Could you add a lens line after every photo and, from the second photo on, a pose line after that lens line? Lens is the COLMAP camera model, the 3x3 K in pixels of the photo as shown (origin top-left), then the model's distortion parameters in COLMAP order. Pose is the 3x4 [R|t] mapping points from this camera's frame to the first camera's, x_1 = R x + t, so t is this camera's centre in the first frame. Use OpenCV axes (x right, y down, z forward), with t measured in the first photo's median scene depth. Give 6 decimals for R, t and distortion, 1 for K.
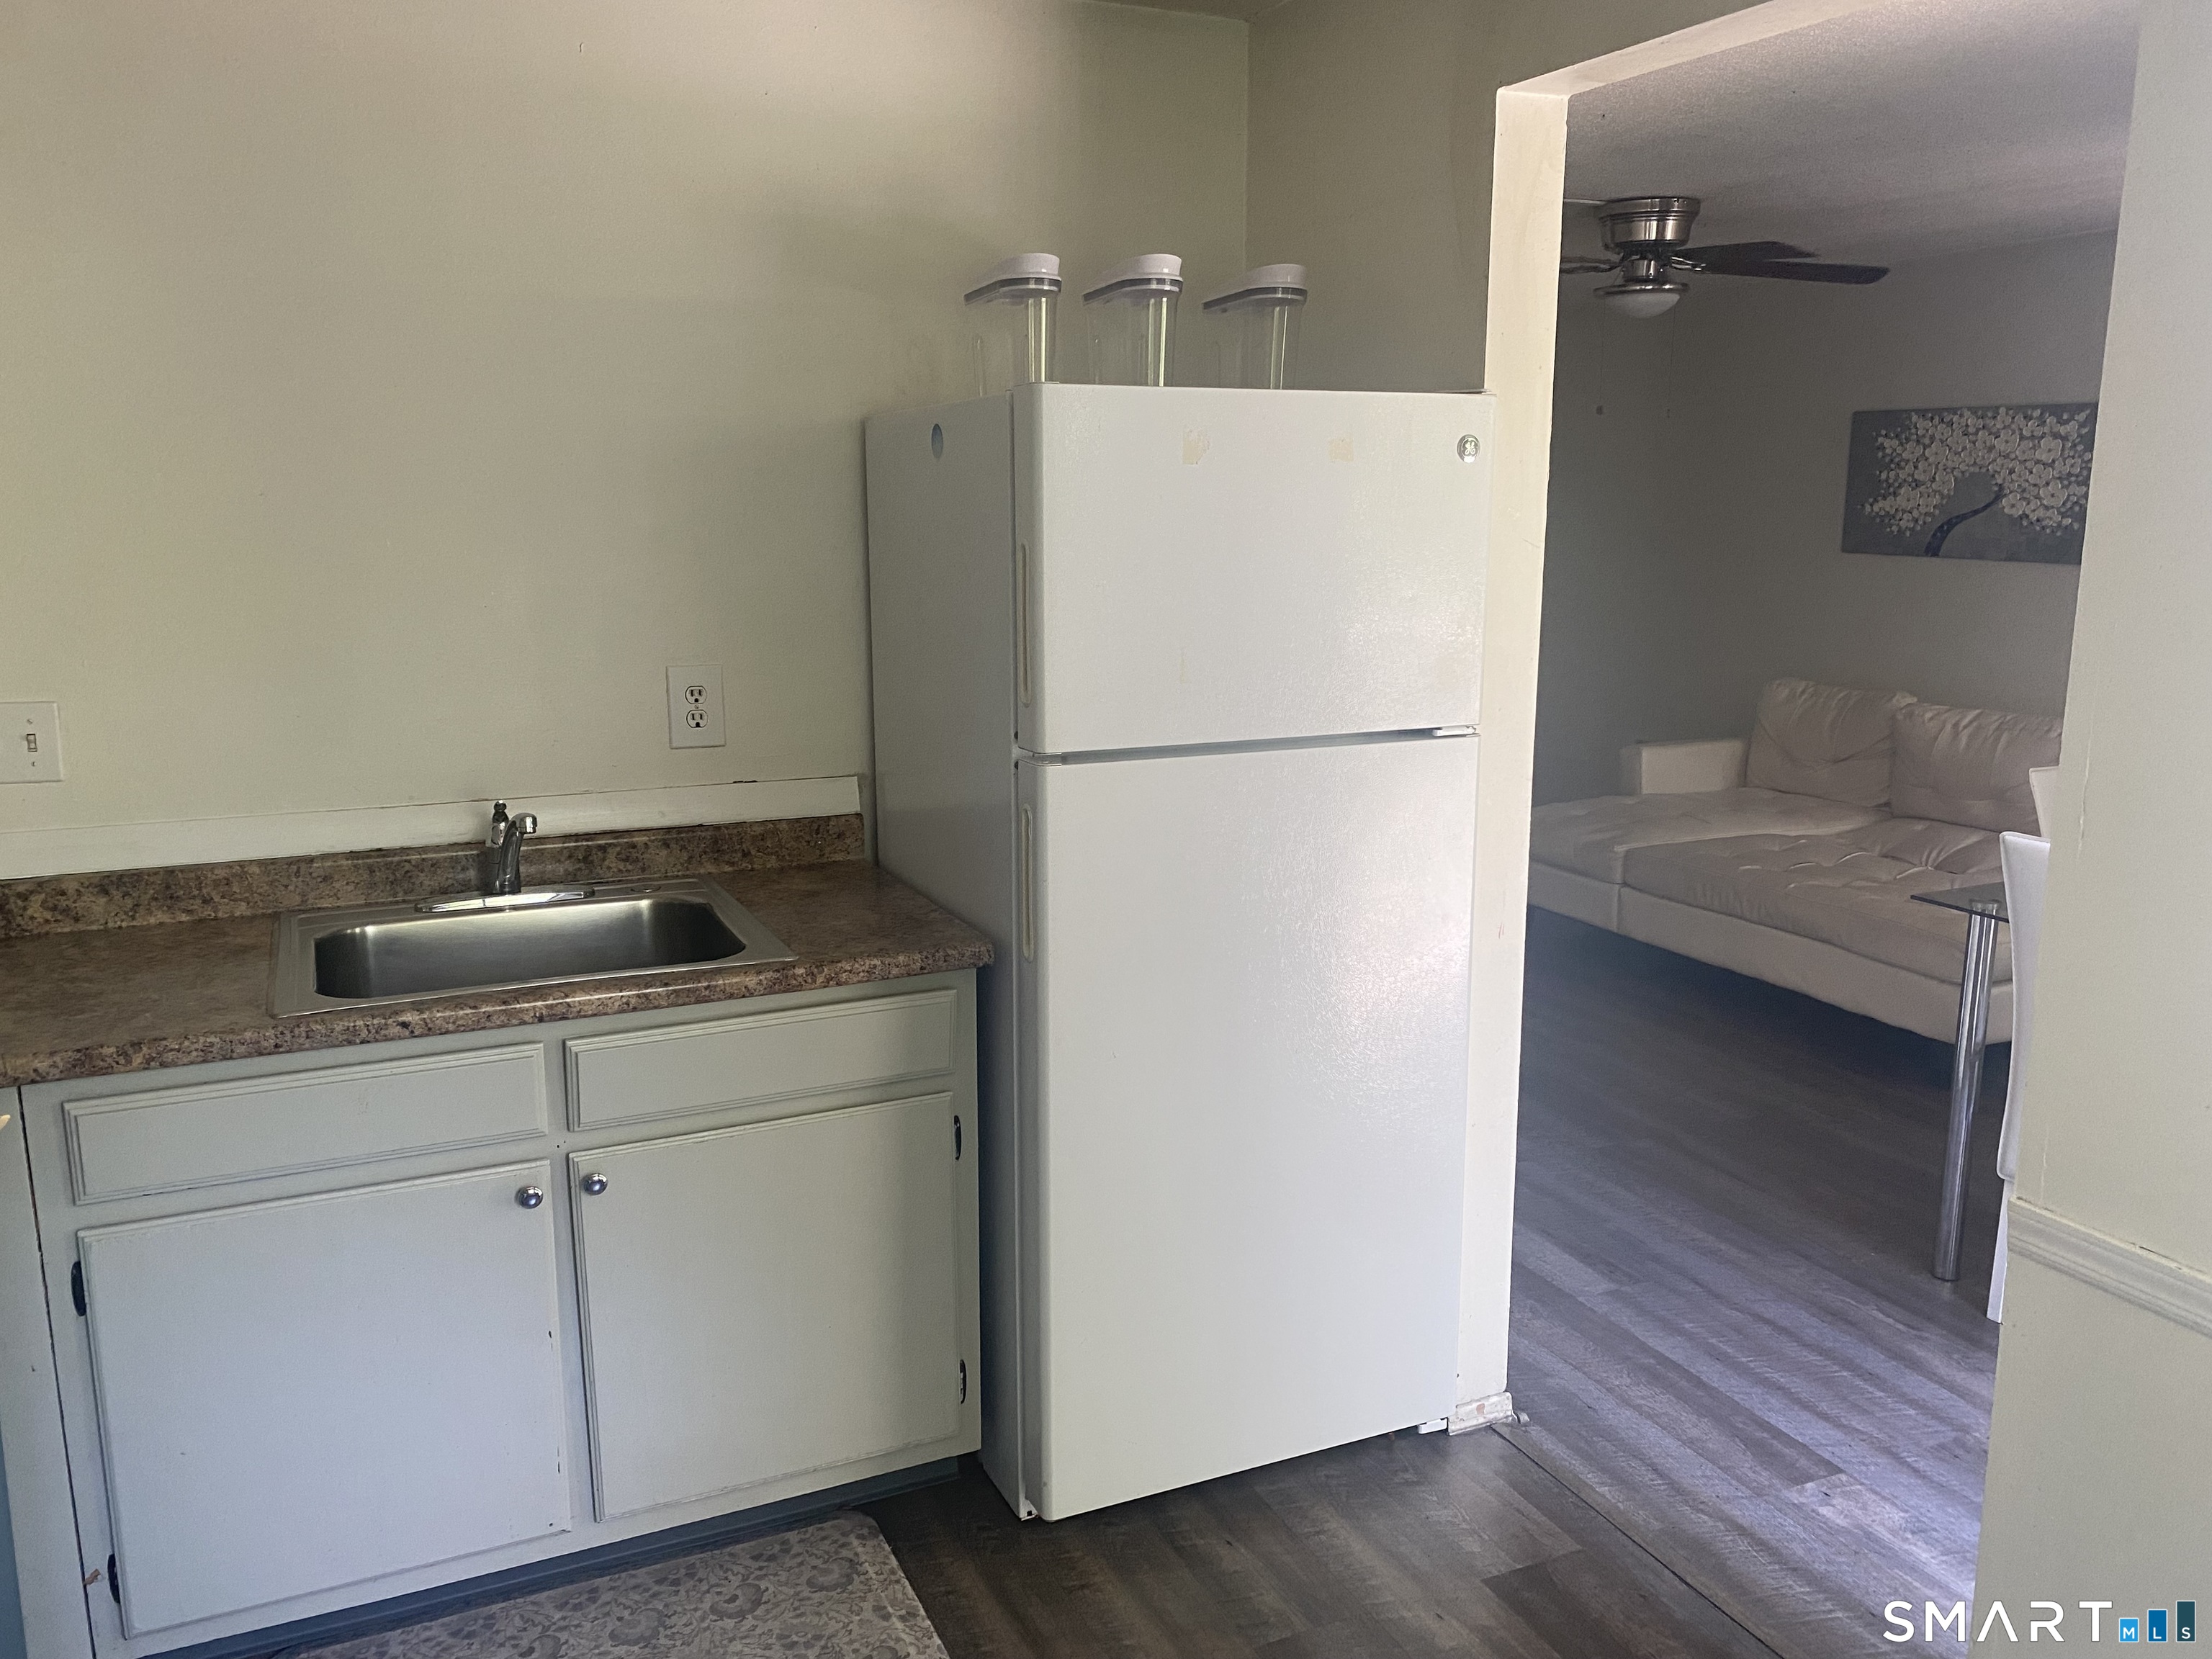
lens RADIAL K [[1684.7, 0, 1098.0], [0, 1684.7, 827.8], [0, 0, 1]] dist [0.158862, -0.208239]
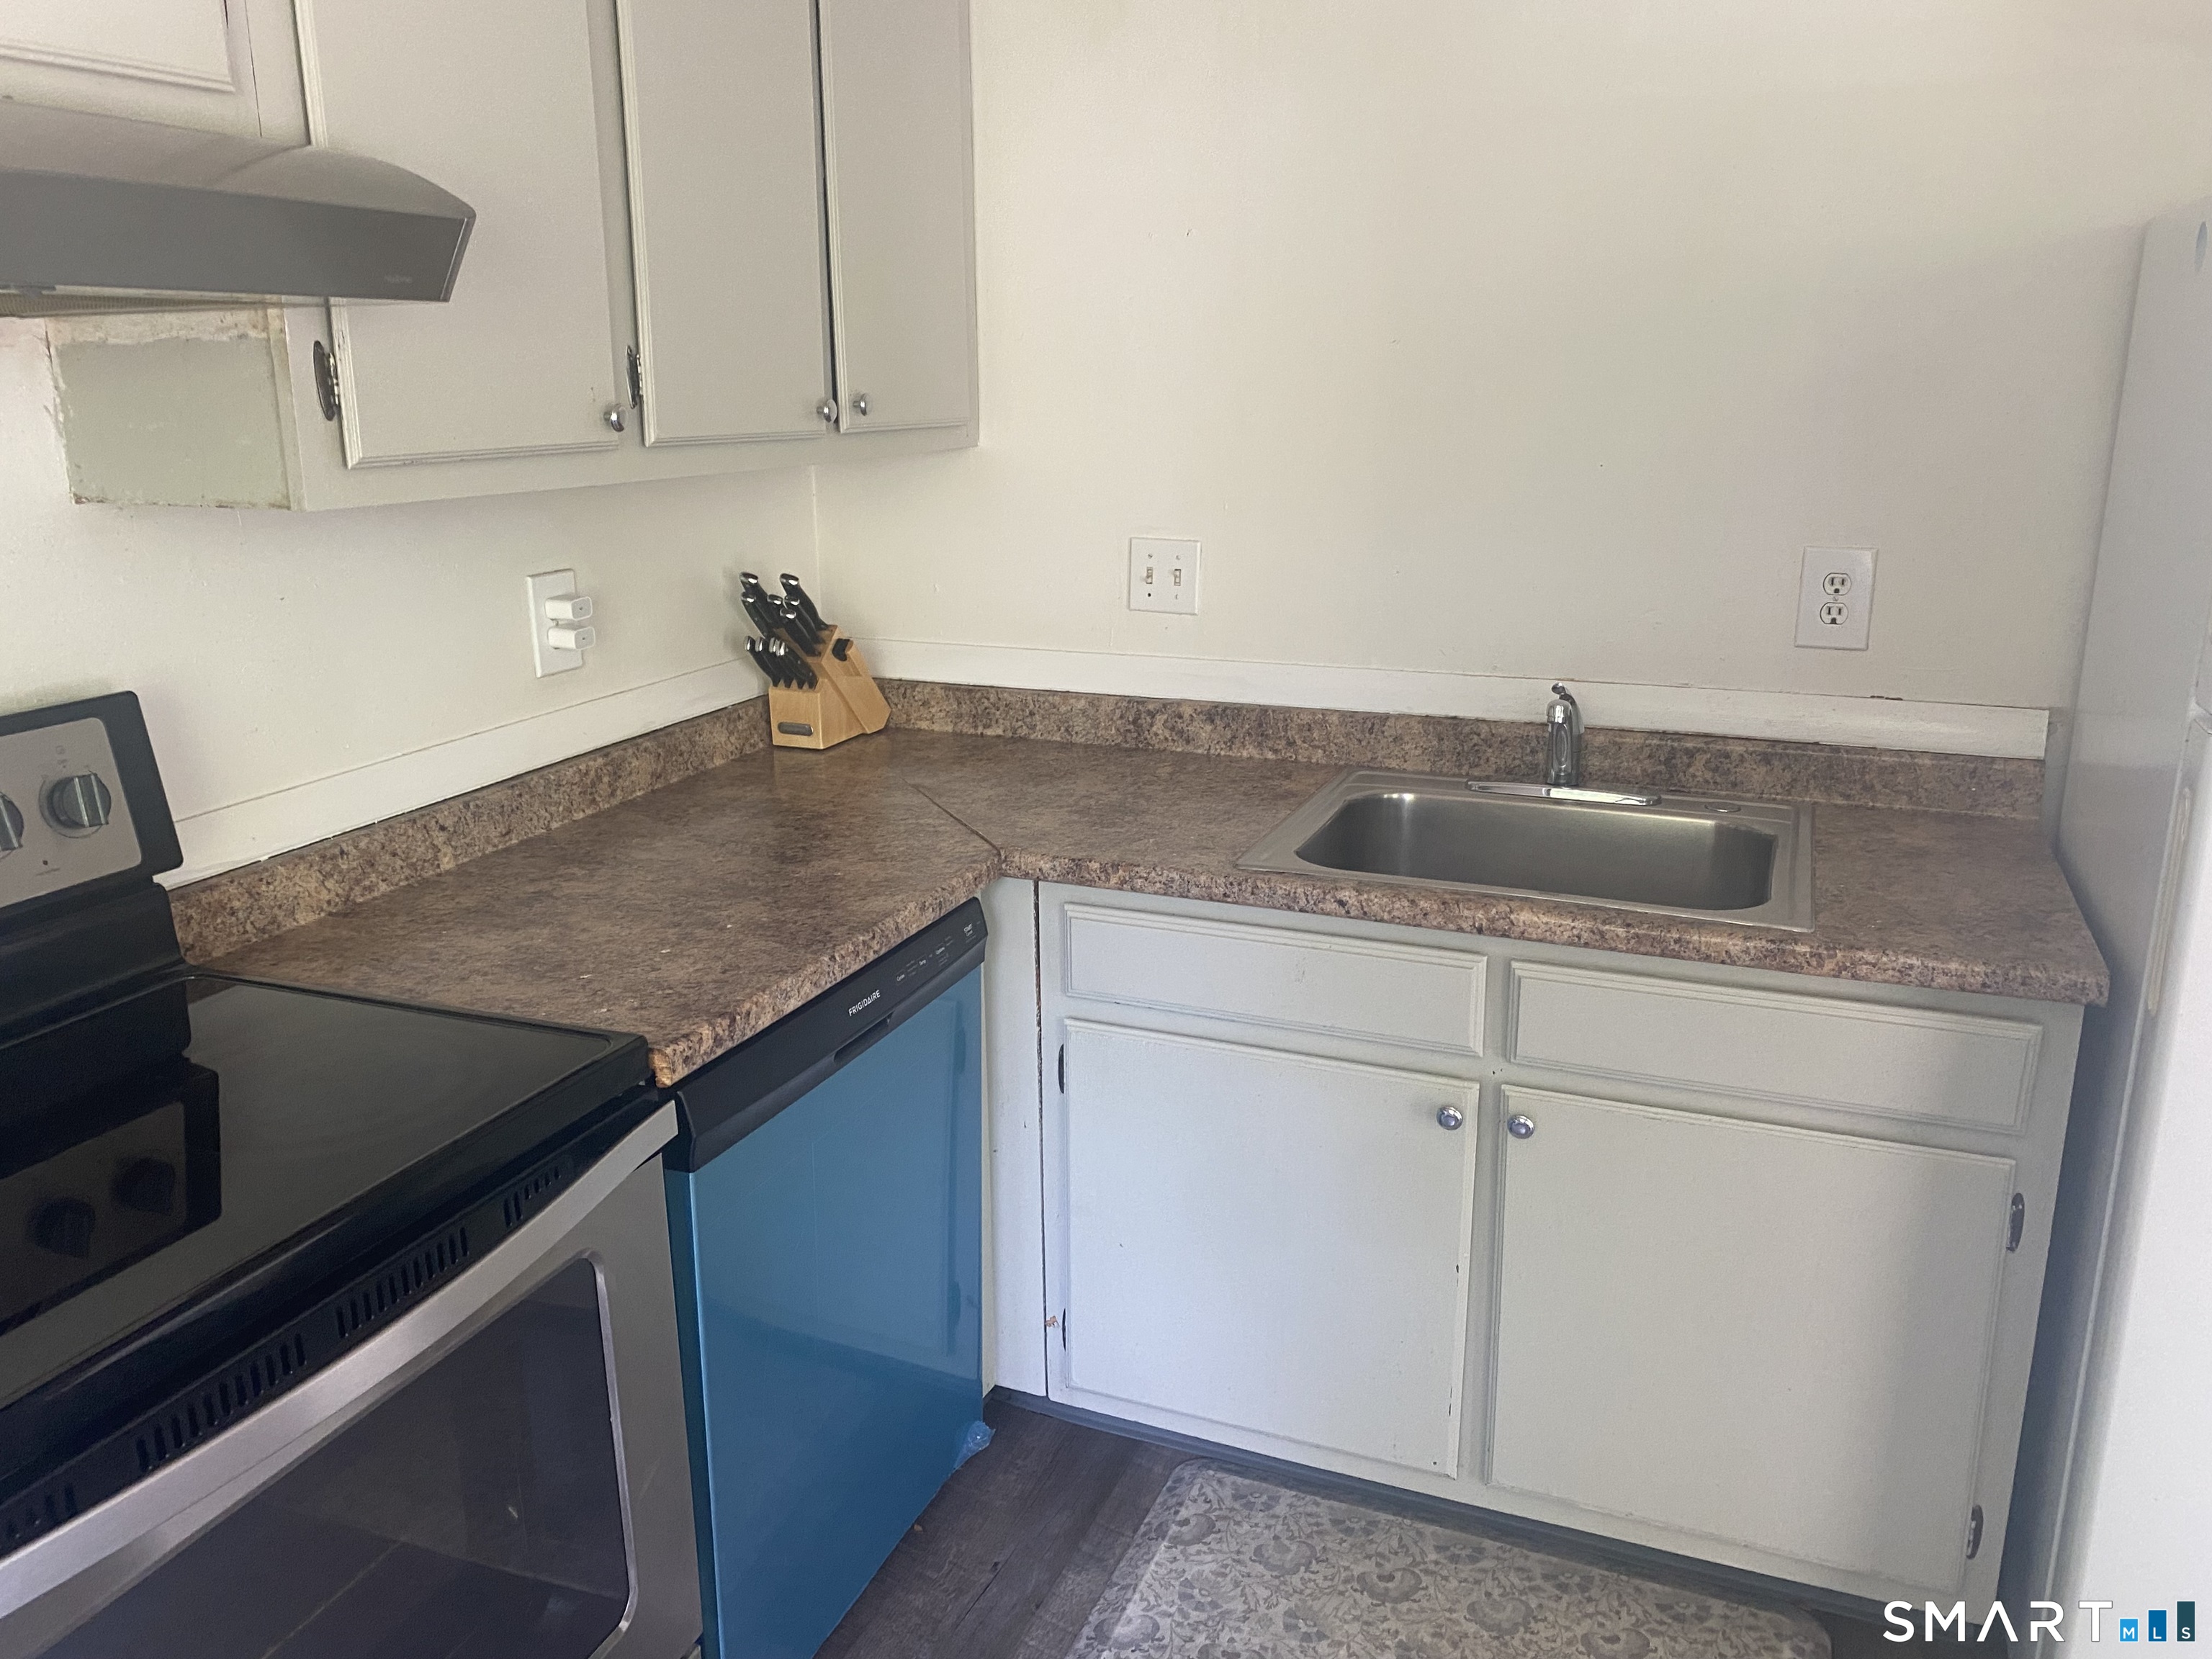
lens RADIAL K [[1694.9, 0, 1102.4], [0, 1694.9, 787.1], [0, 0, 1]] dist [0.047186, -0.090565]
pose [[0.679262, 0.173105, -0.713189, 0.144796], [-0.134295, 0.984694, 0.111098, -0.030696], [0.721504, 0.020313, 0.692112, 0.218069]]
